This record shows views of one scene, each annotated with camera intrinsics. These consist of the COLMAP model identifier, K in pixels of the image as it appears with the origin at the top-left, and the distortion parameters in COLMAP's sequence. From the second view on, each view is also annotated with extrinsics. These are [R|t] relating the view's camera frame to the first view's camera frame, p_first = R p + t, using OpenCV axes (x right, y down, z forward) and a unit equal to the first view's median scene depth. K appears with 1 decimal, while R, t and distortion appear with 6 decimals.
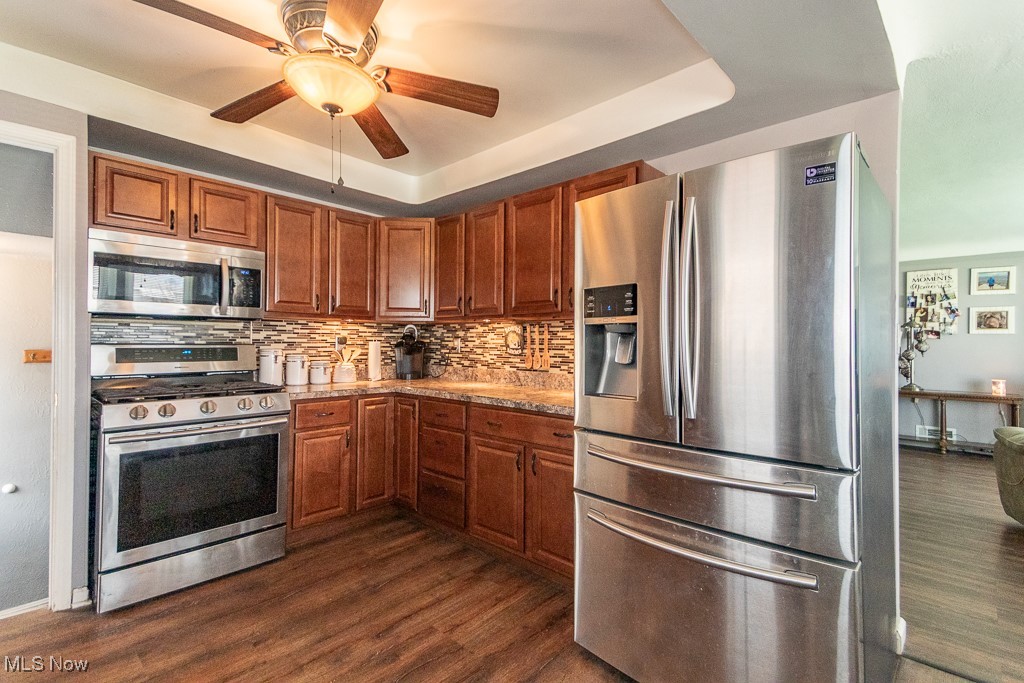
lens RADIAL K [[475.0, 0, 527.5], [0, 475.0, 343.1], [0, 0, 1]] dist [0.014598, -0.000665]
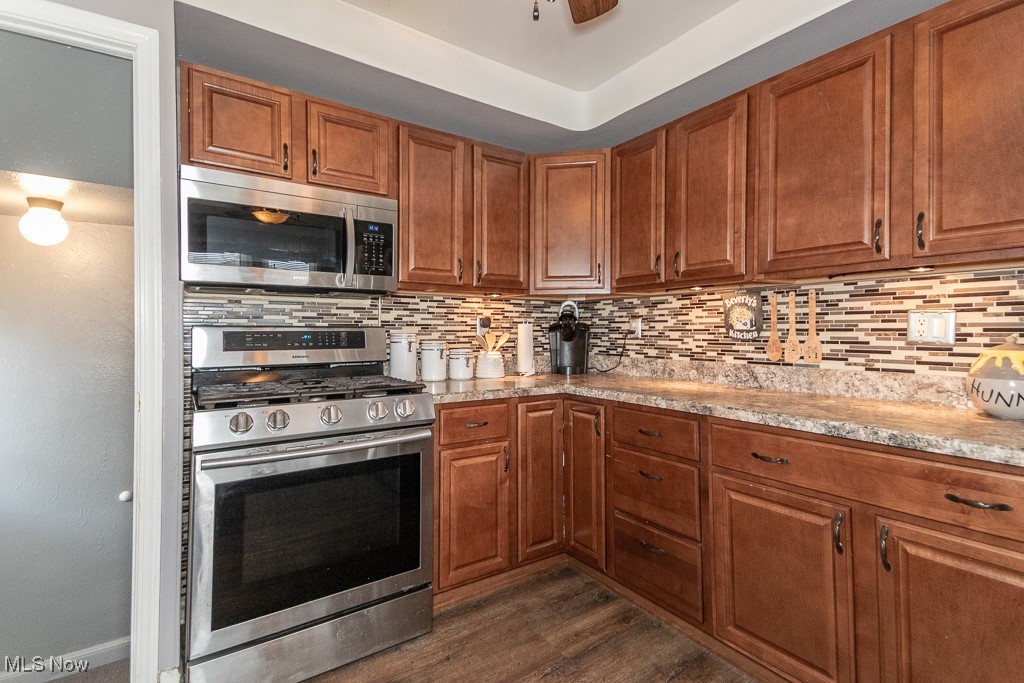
lens RADIAL K [[485.1, 0, 513.3], [0, 485.1, 336.0], [0, 0, 1]] dist [0.029532, 0.000109]
pose [[0.972751, -0.005147, -0.231797, -0.187110], [0.006755, 0.999958, 0.006145, 0.013386], [0.231756, -0.007543, 0.972745, 0.284493]]
